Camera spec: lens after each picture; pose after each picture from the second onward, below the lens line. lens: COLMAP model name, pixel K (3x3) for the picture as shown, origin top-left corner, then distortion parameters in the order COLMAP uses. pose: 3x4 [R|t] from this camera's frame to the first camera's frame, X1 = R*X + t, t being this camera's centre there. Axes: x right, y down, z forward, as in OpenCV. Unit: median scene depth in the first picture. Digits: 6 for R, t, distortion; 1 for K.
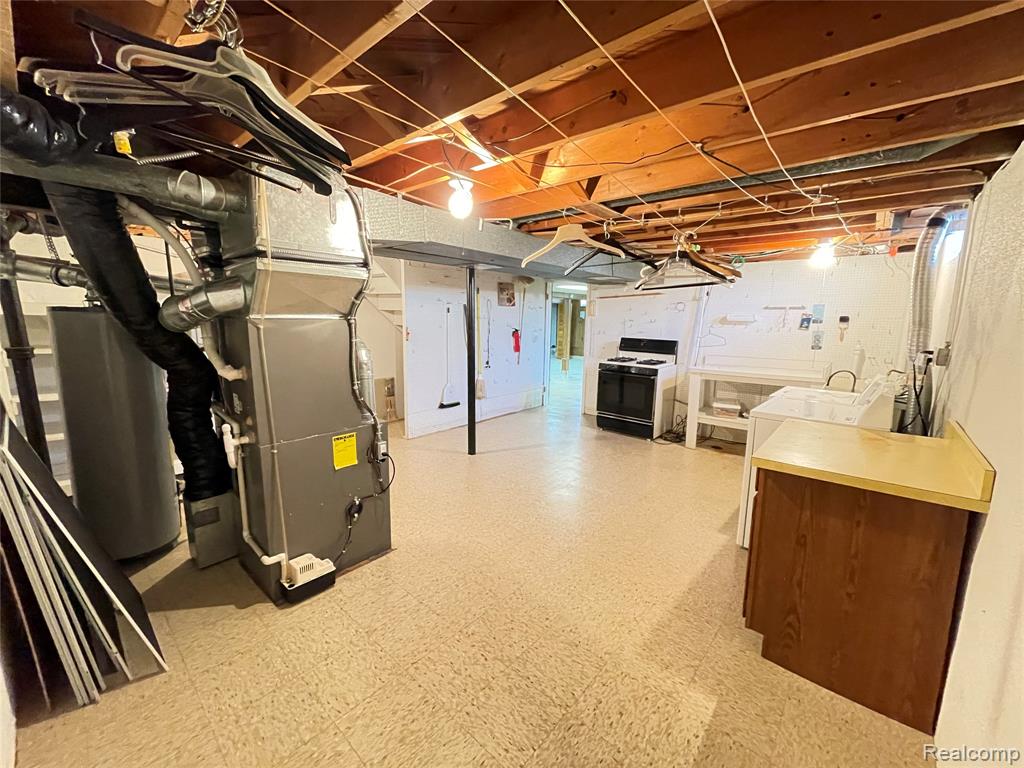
lens RADIAL K [[414.0, 0, 511.3], [0, 414.0, 382.4], [0, 0, 1]] dist [-0.000191, -0.000171]
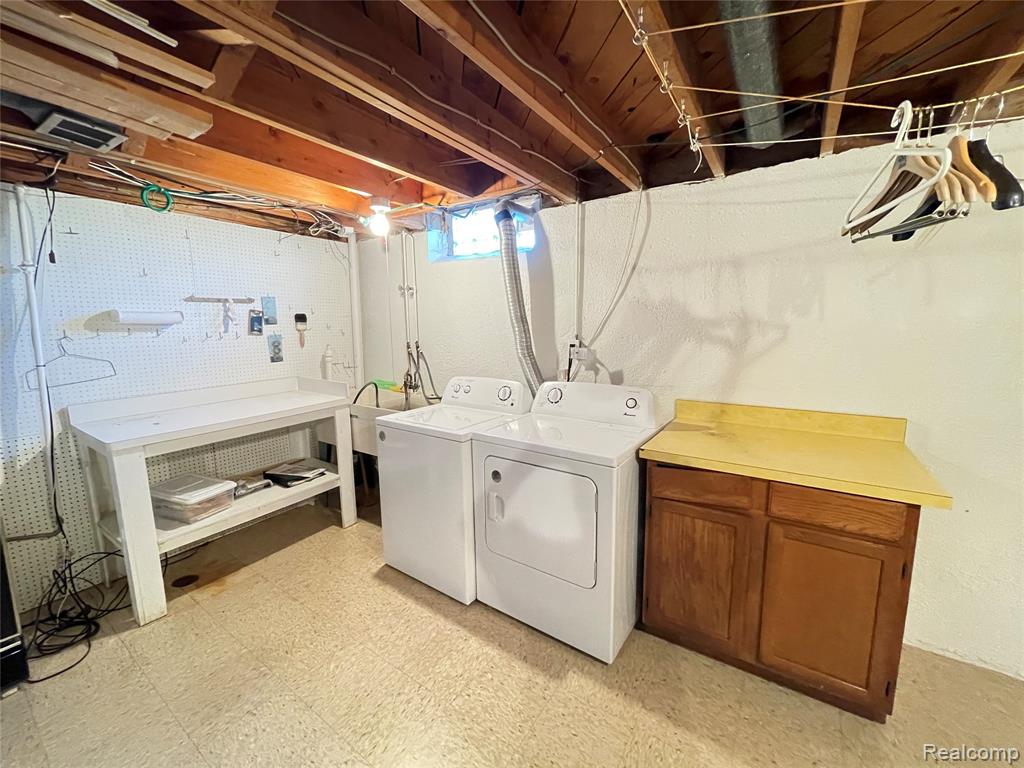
lens RADIAL K [[414.0, 0, 511.3], [0, 414.0, 382.4], [0, 0, 1]] dist [-0.000191, -0.000171]
pose [[-0.129712, -0.150169, 0.980114, -0.000472], [0.171170, 0.970234, 0.171308, -0.095536], [-0.976666, 0.189987, -0.100146, 0.677800]]
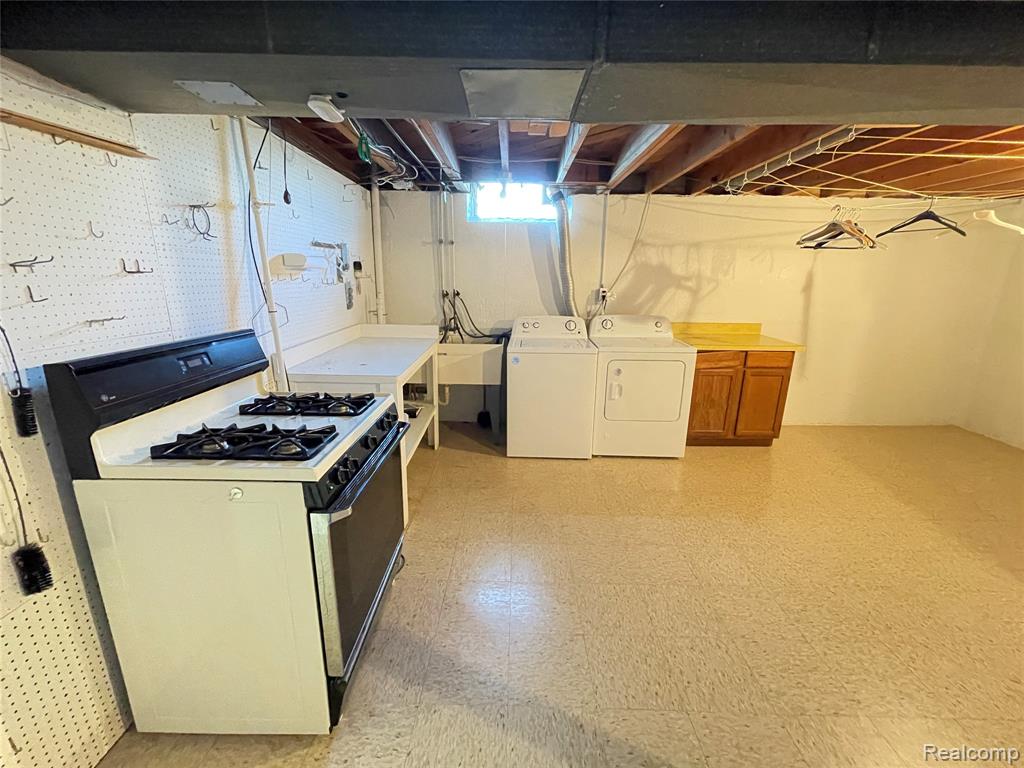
lens RADIAL K [[408.8, 0, 513.1], [0, 408.8, 369.9], [0, 0, 1]] dist [-0.000324, -0.000043]
pose [[-0.667423, -0.186339, 0.720988, 0.031391], [0.103561, 0.935554, 0.337660, -0.185584], [-0.737442, 0.300029, -0.605113, 1.220885]]
